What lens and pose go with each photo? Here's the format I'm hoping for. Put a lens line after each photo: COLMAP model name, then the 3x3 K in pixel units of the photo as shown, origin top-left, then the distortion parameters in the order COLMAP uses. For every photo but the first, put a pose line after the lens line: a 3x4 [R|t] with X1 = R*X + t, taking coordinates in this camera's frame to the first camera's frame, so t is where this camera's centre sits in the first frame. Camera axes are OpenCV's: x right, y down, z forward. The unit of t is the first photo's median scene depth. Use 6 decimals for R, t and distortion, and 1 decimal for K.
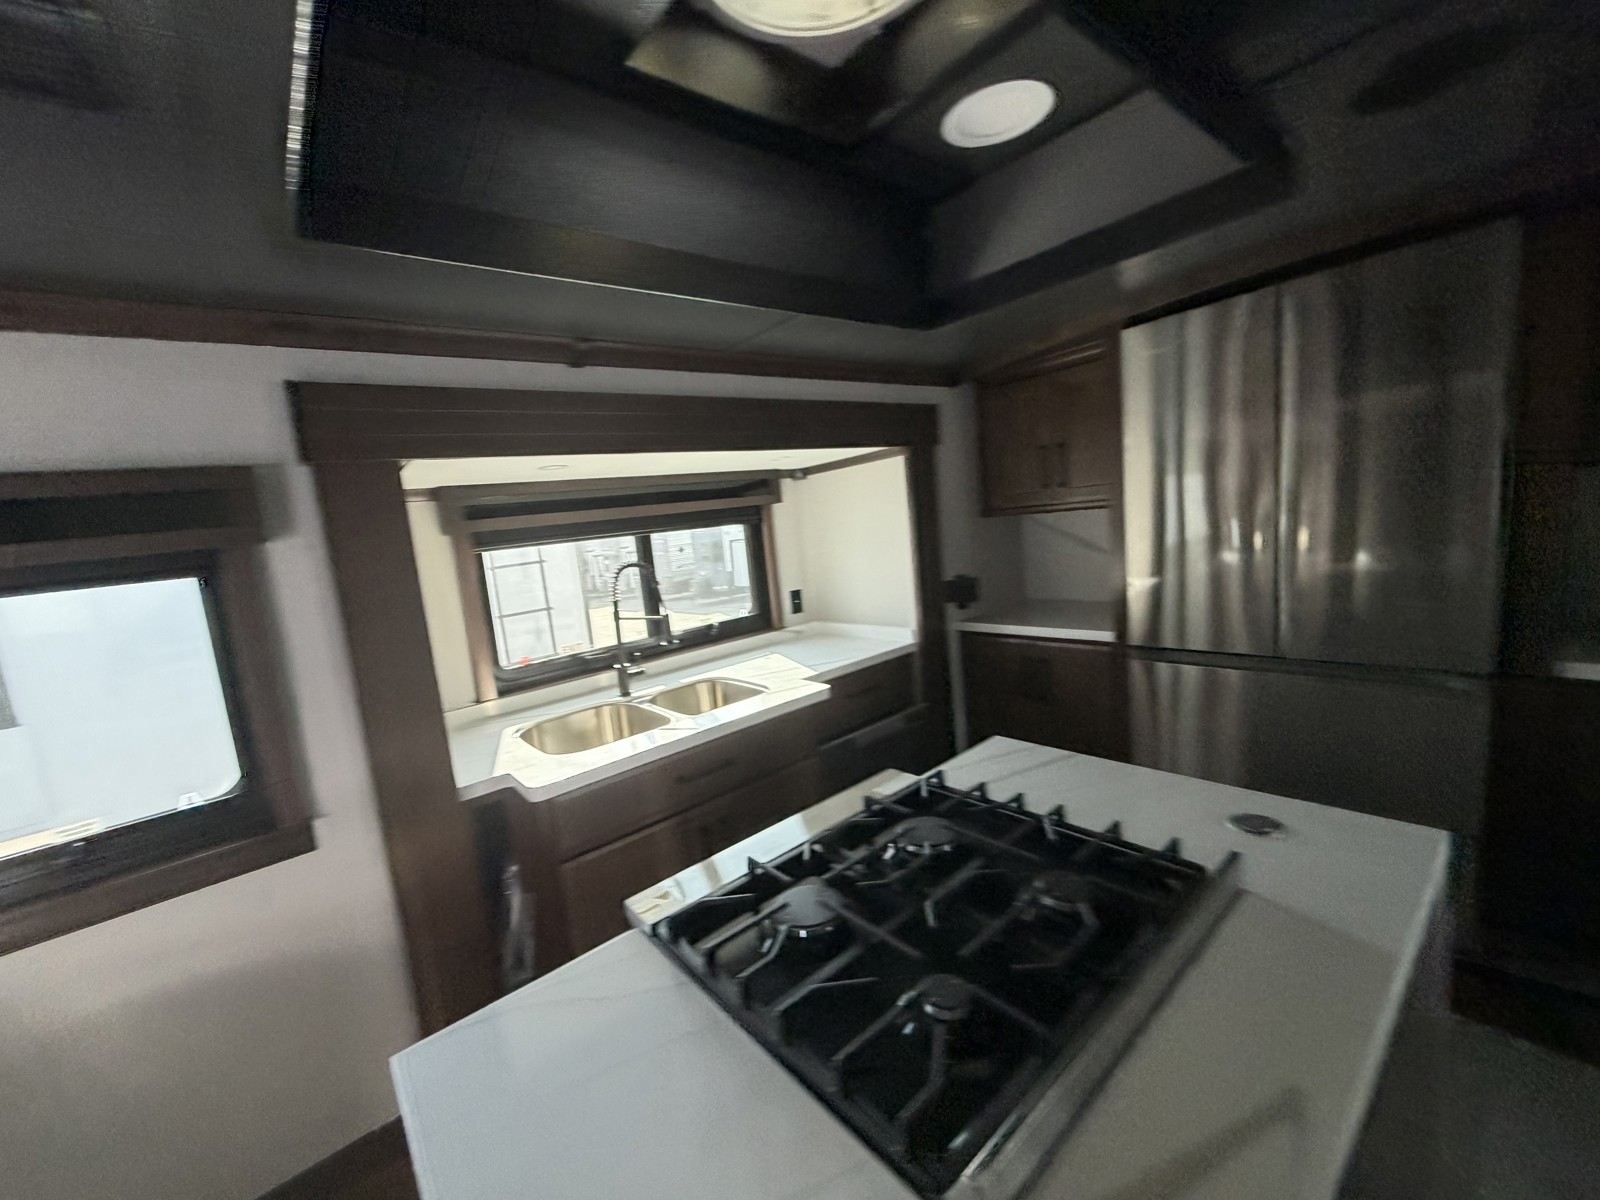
lens RADIAL K [[640.6, 0, 787.3], [0, 640.6, 602.5], [0, 0, 1]] dist [0.001131, 0.000141]
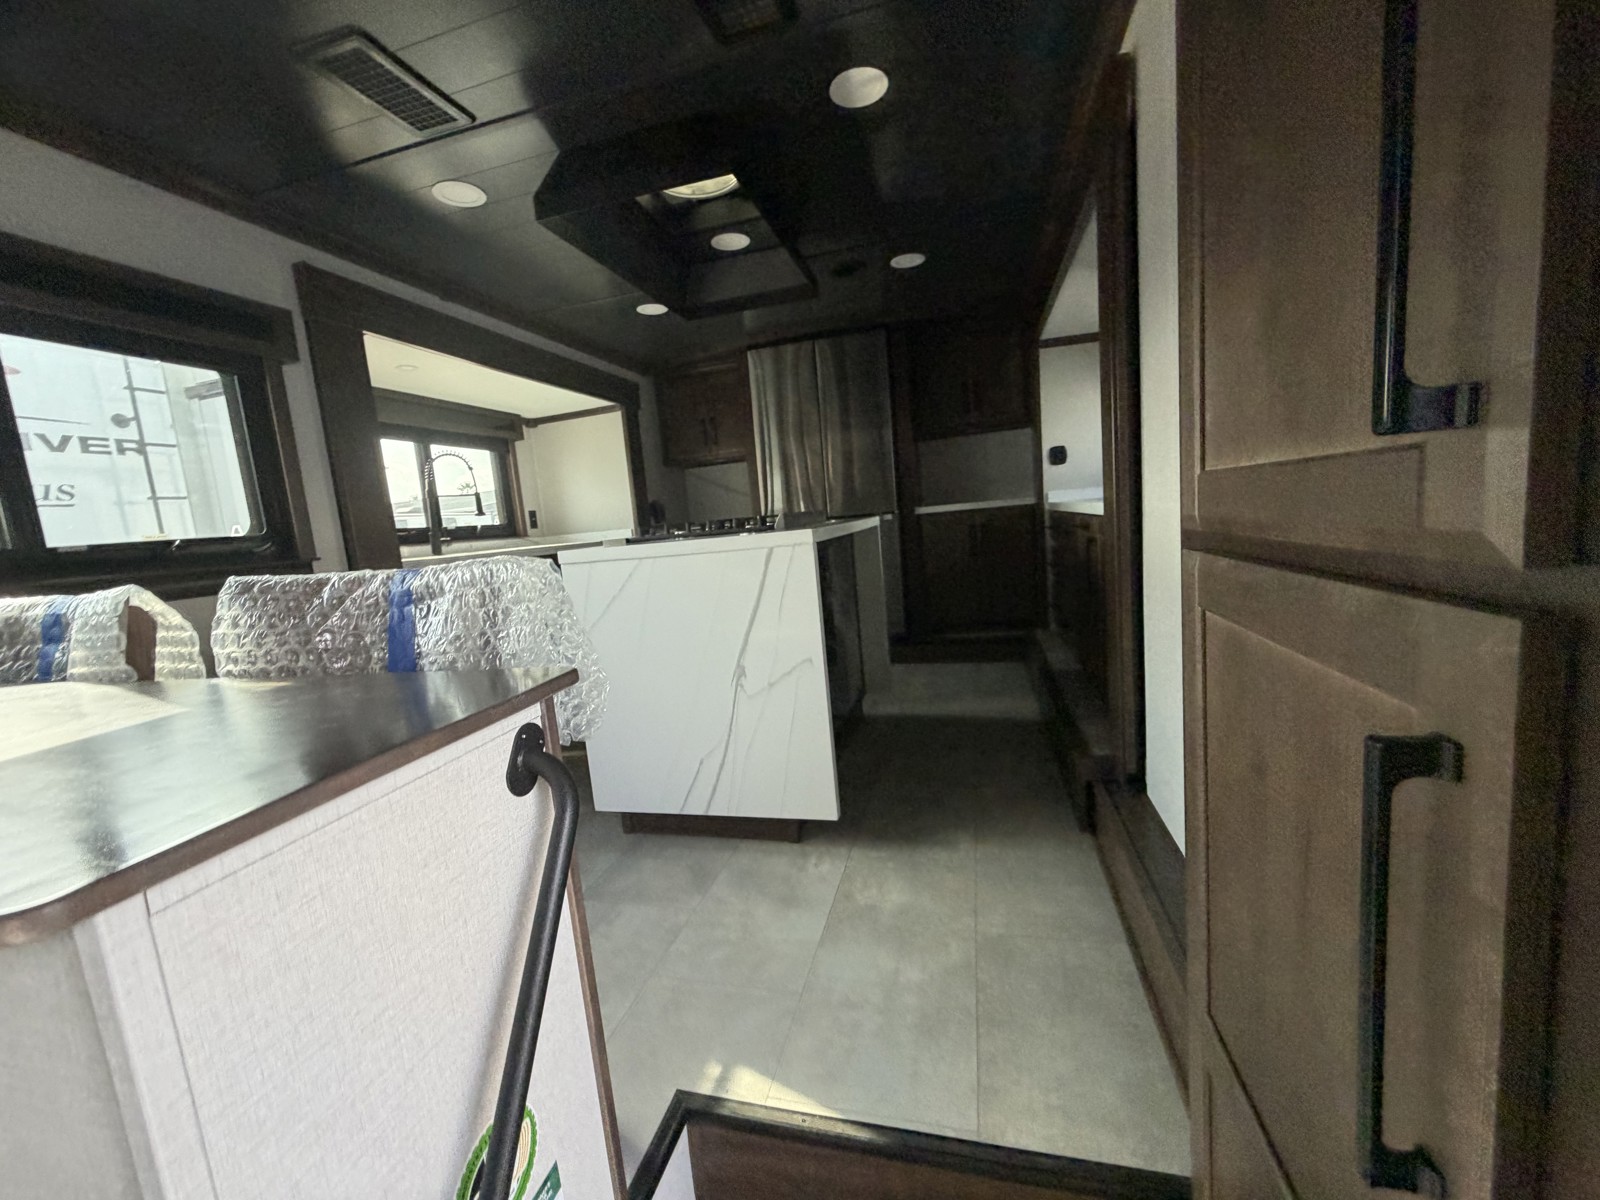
lens RADIAL K [[650.3, 0, 800.0], [0, 650.3, 600.0], [0, 0, 1]] dist [0.000744, -0.000137]
pose [[0.810856, -0.032981, 0.584316, -0.381310], [0.076022, 0.995887, -0.049284, 0.315711], [-0.580288, 0.084383, 0.810028, -0.443386]]
